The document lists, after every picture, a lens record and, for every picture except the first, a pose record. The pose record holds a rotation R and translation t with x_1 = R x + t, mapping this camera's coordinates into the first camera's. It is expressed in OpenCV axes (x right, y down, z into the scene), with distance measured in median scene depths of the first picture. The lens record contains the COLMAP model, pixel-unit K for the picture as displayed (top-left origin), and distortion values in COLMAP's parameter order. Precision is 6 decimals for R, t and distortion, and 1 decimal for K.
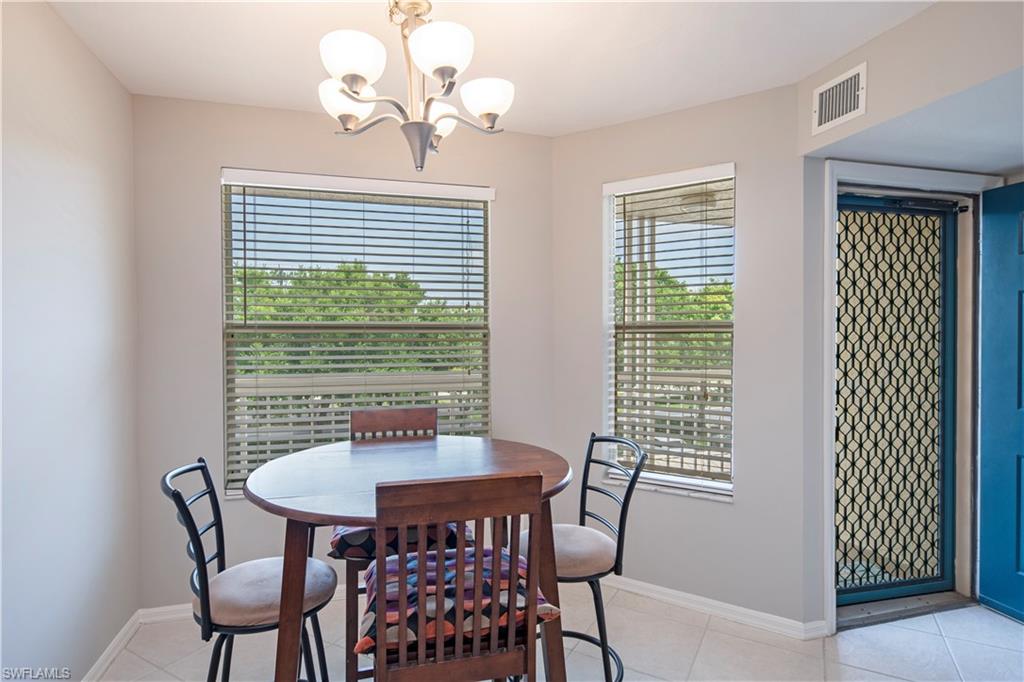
lens RADIAL K [[545.9, 0, 510.6], [0, 545.9, 347.9], [0, 0, 1]] dist [0.001272, -0.000904]
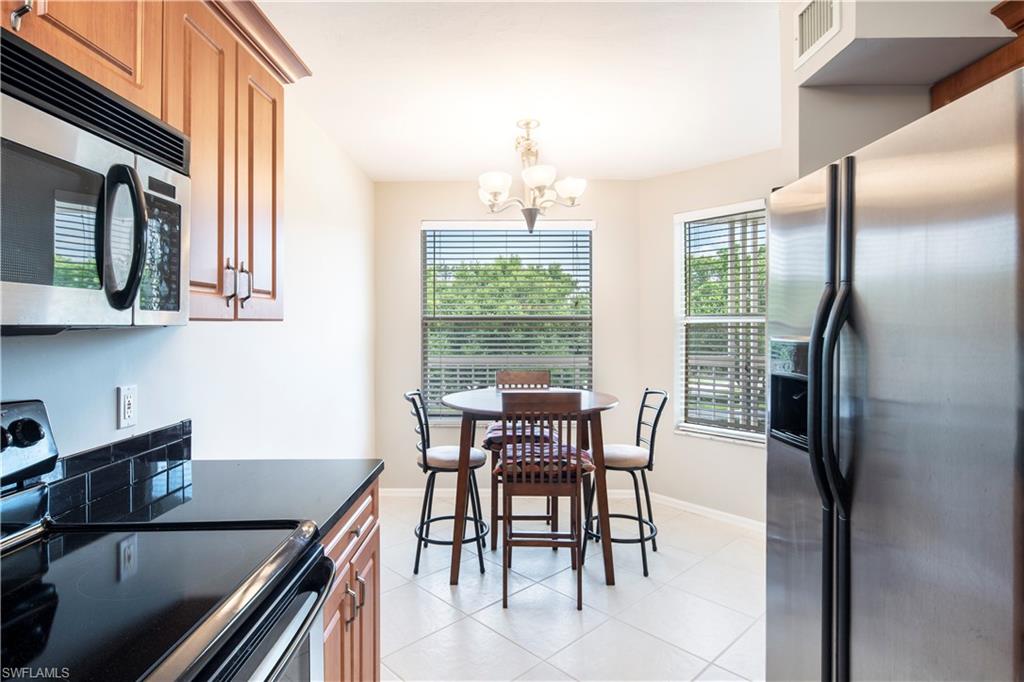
lens RADIAL K [[549.9, 0, 501.2], [0, 549.9, 323.2], [0, 0, 1]] dist [-0.002262, -0.001176]
pose [[0.956689, -0.001202, -0.291110, 0.250057], [-0.006303, 0.999672, -0.024843, 0.018150], [0.291045, 0.025601, 0.956367, -0.710359]]
